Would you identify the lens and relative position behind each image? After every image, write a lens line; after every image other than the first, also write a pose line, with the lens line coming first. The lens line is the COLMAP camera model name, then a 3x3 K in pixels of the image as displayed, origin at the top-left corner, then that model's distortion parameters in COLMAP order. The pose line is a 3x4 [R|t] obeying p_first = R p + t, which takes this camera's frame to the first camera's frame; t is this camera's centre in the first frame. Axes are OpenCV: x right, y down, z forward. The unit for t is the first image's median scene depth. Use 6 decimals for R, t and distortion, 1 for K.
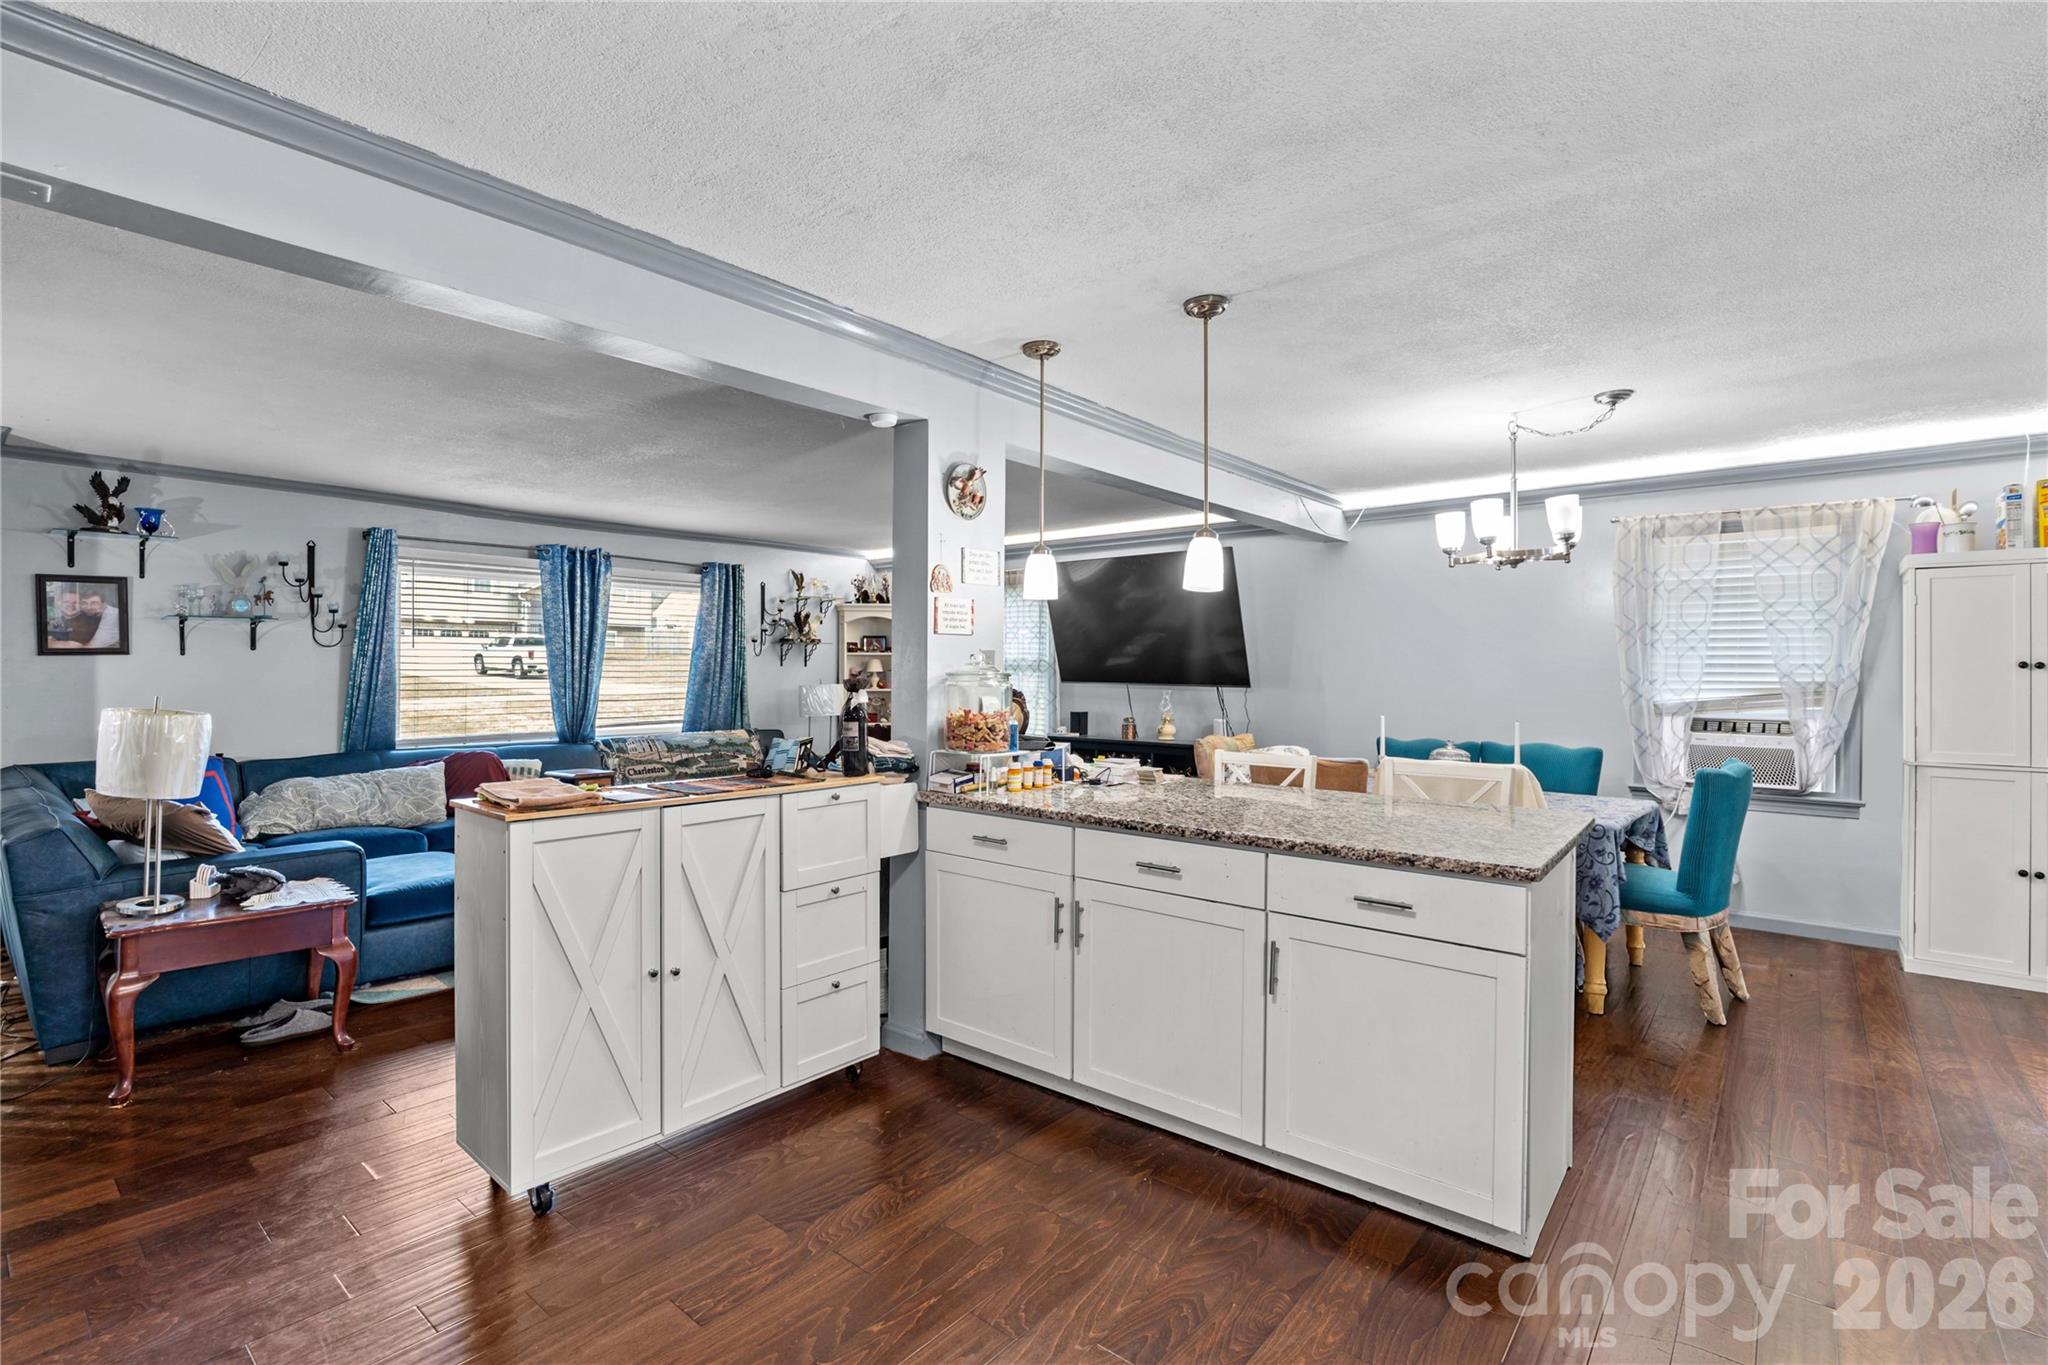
lens RADIAL K [[942.1, 0, 1016.6], [0, 942.1, 667.0], [0, 0, 1]] dist [-0.018553, -0.000266]
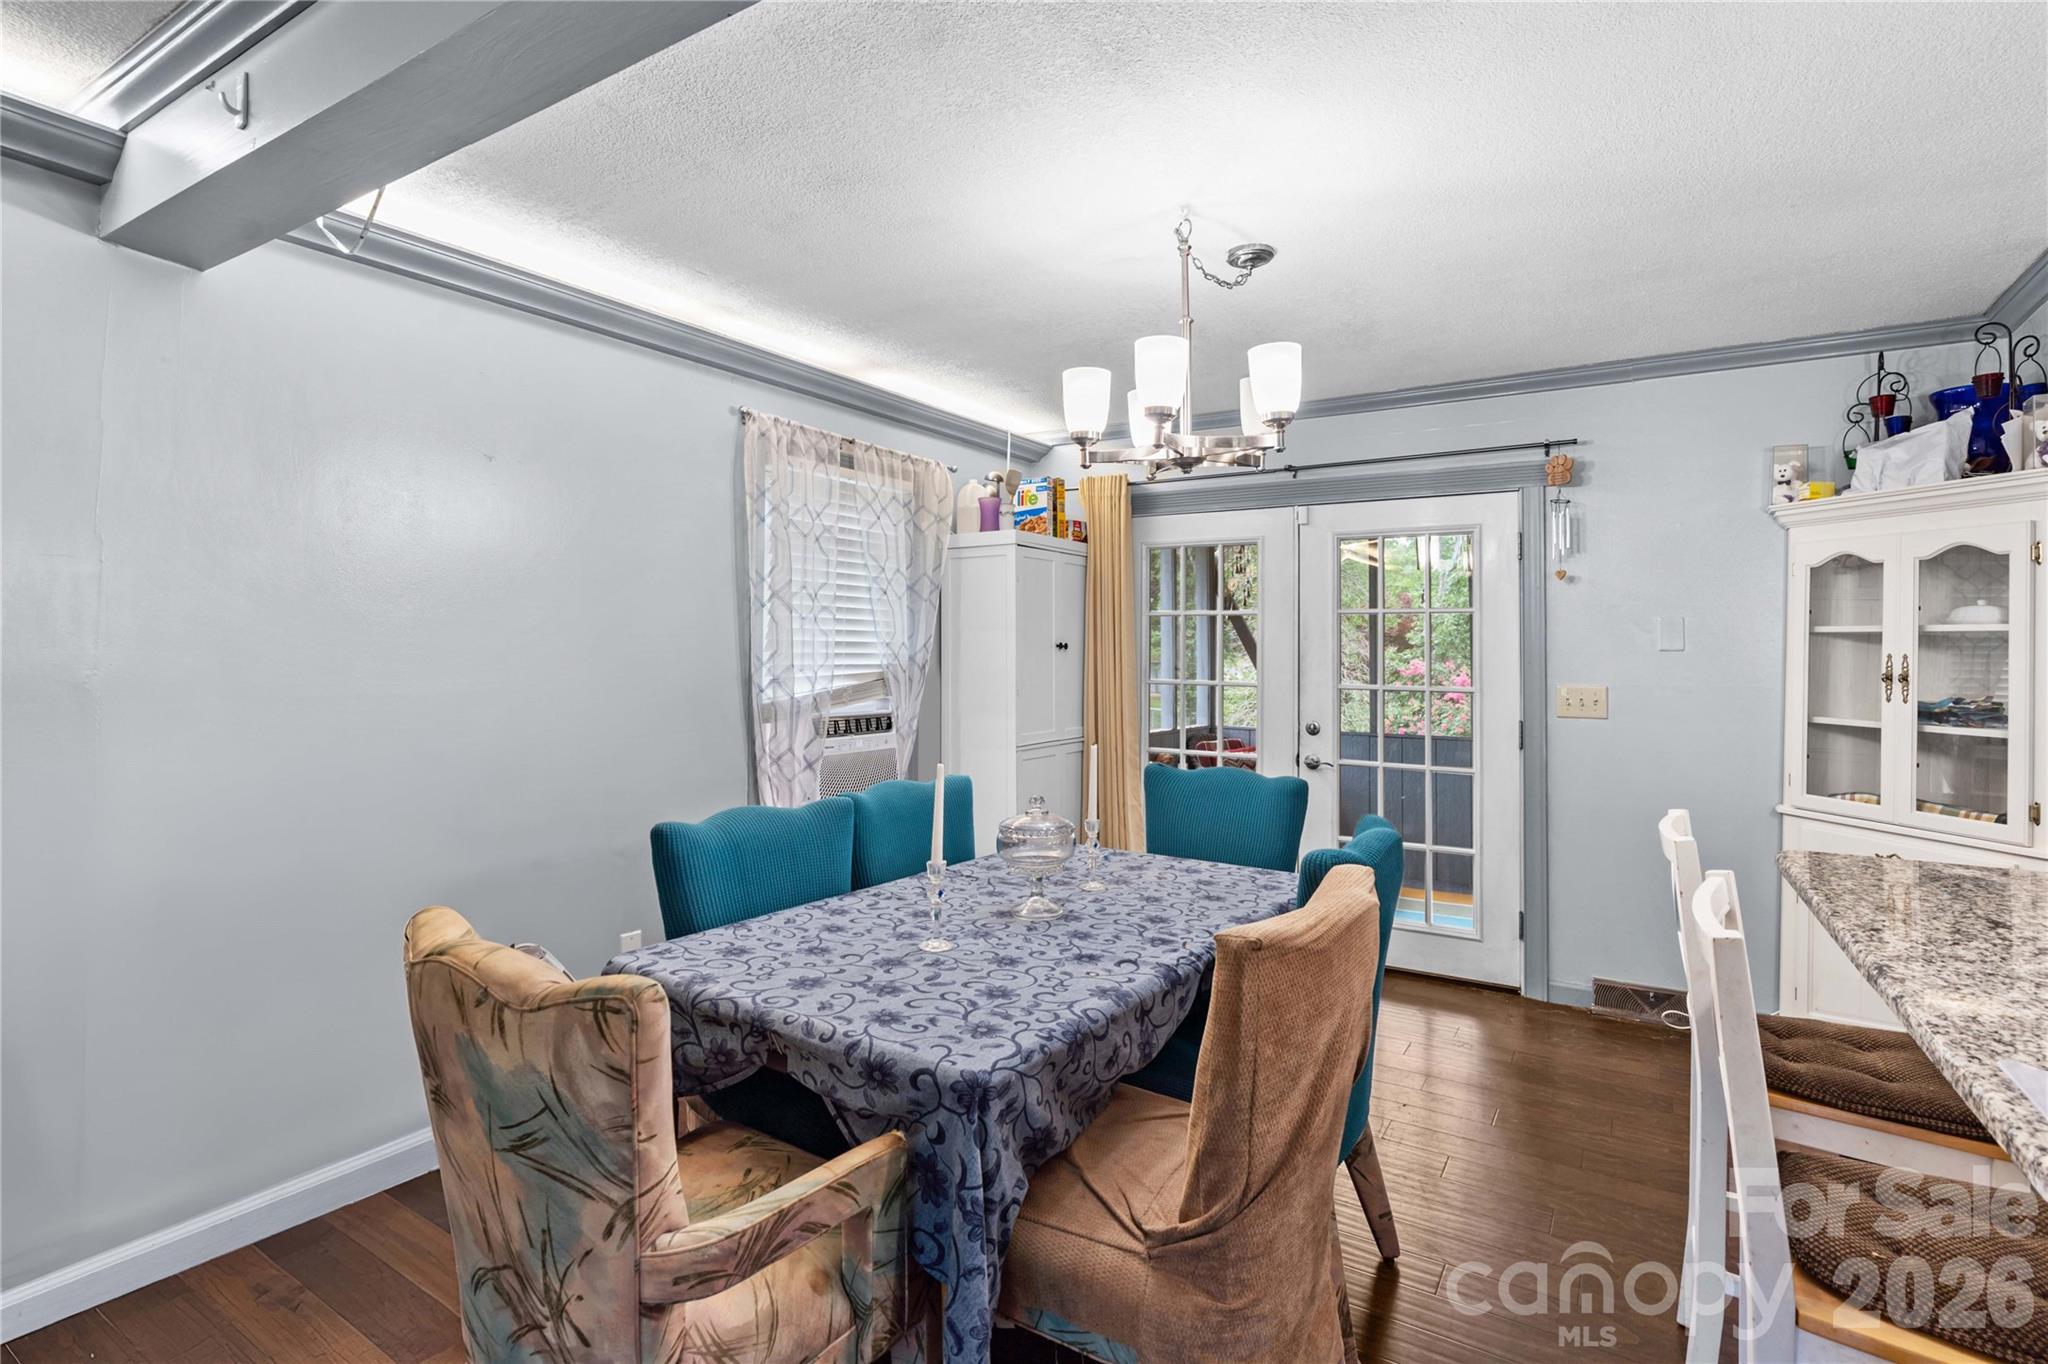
lens RADIAL K [[1007.8, 0, 1010.6], [0, 1007.8, 626.2], [0, 0, 1]] dist [-0.016215, -0.000138]
pose [[-0.128211, 0.022151, 0.991500, -0.044180], [-0.004548, 0.999727, -0.022923, 0.001063], [-0.991737, -0.007448, -0.128075, 0.809946]]
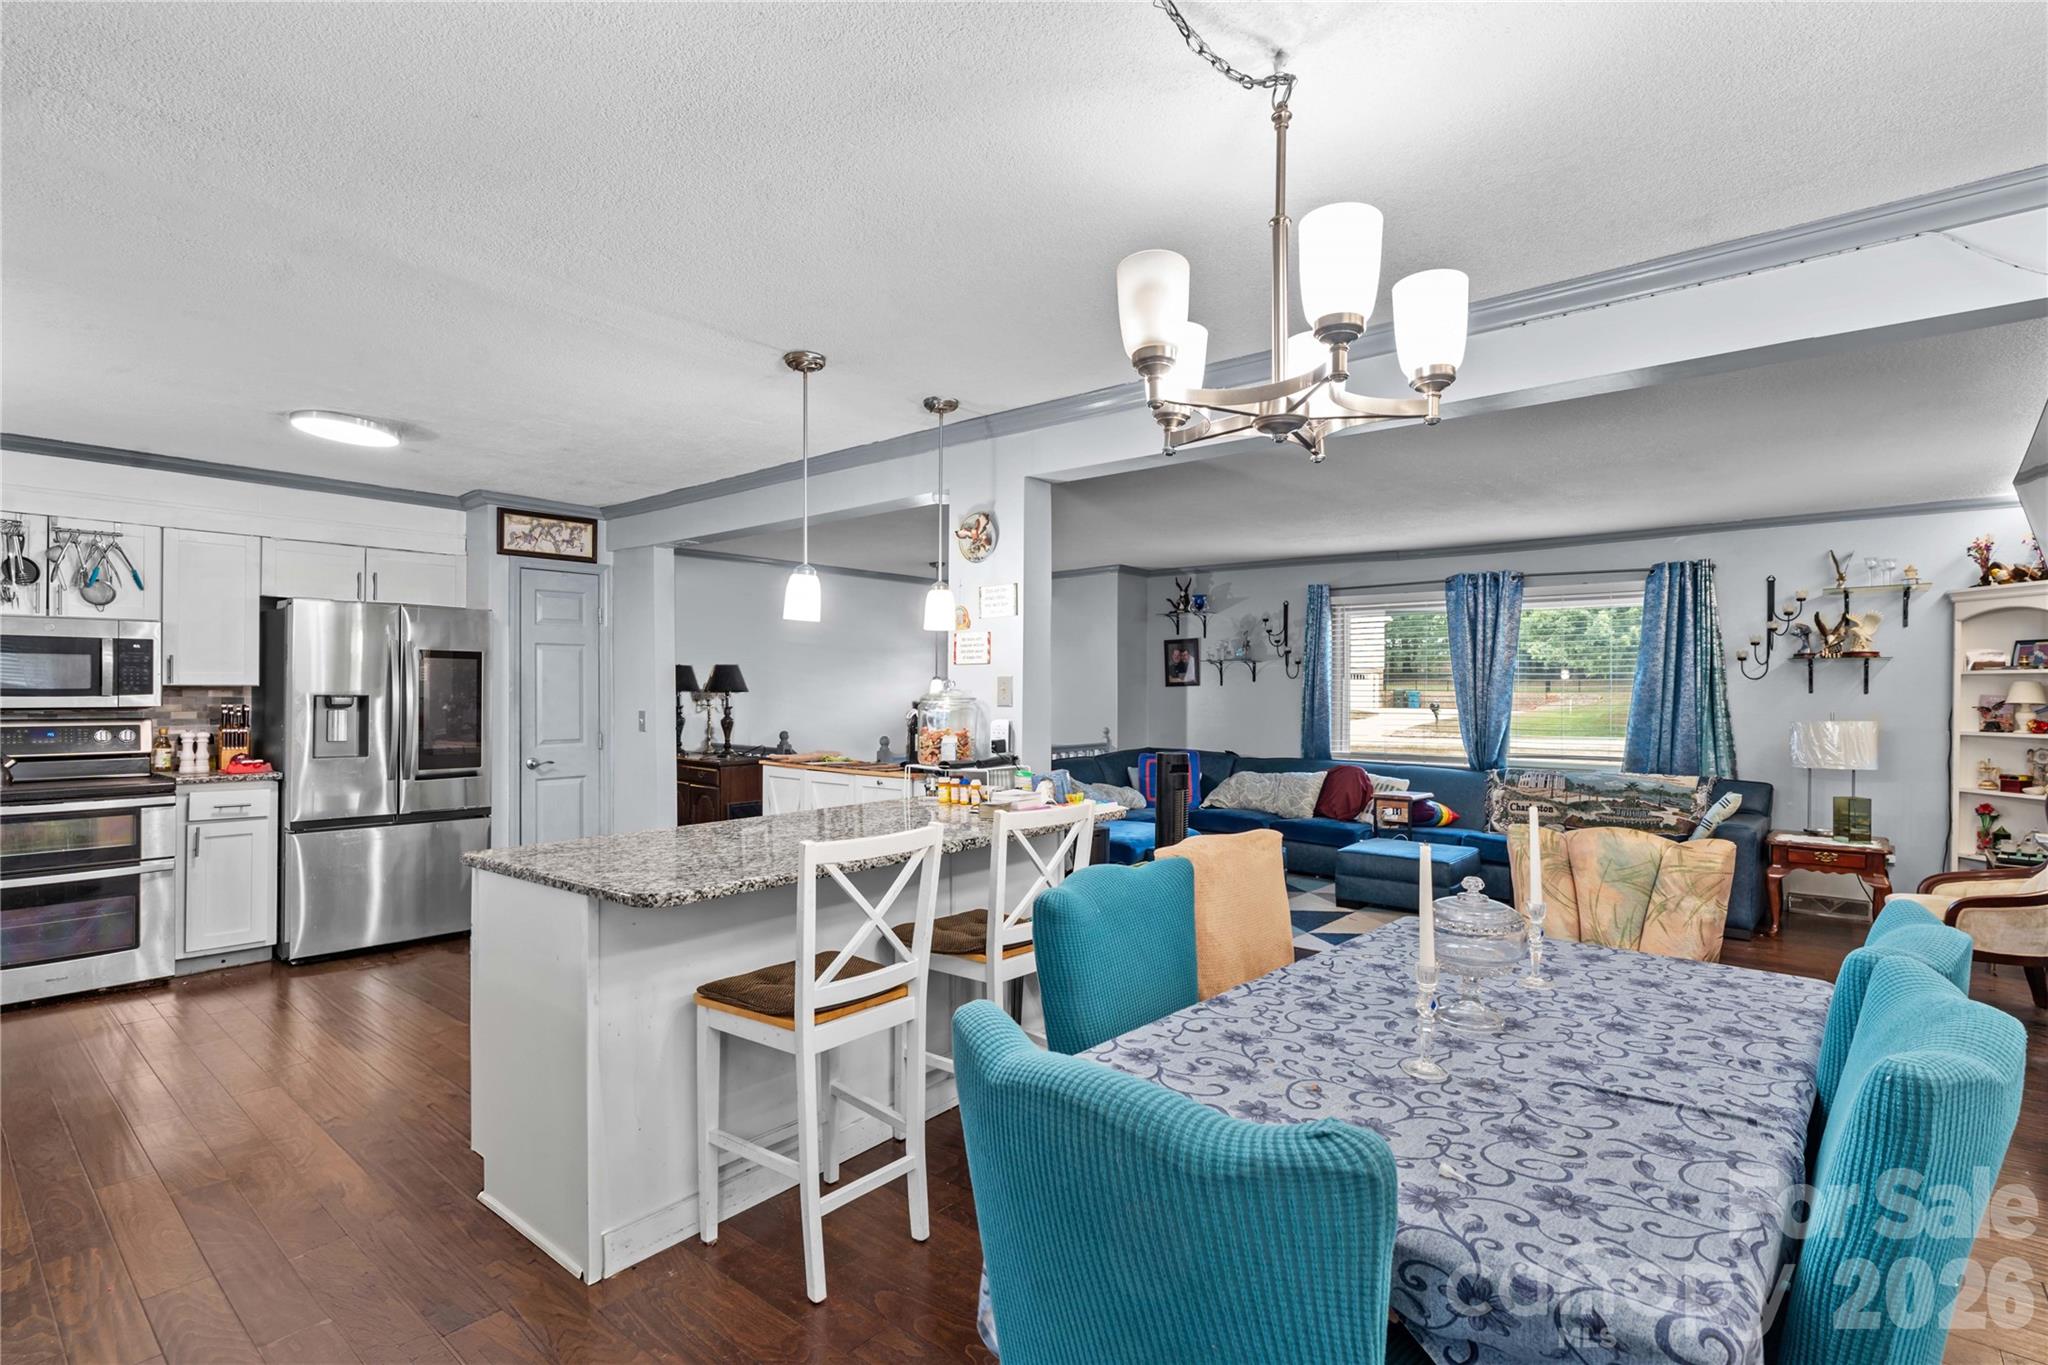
lens RADIAL K [[968.6, 0, 1026.5], [0, 968.6, 690.2], [0, 0, 1]] dist [-0.009967, 0.000814]
pose [[0.007784, -0.003964, -0.999962, 0.647967], [-0.001888, 0.999990, -0.003979, 0.001331], [0.999968, 0.001919, 0.007776, 0.606782]]
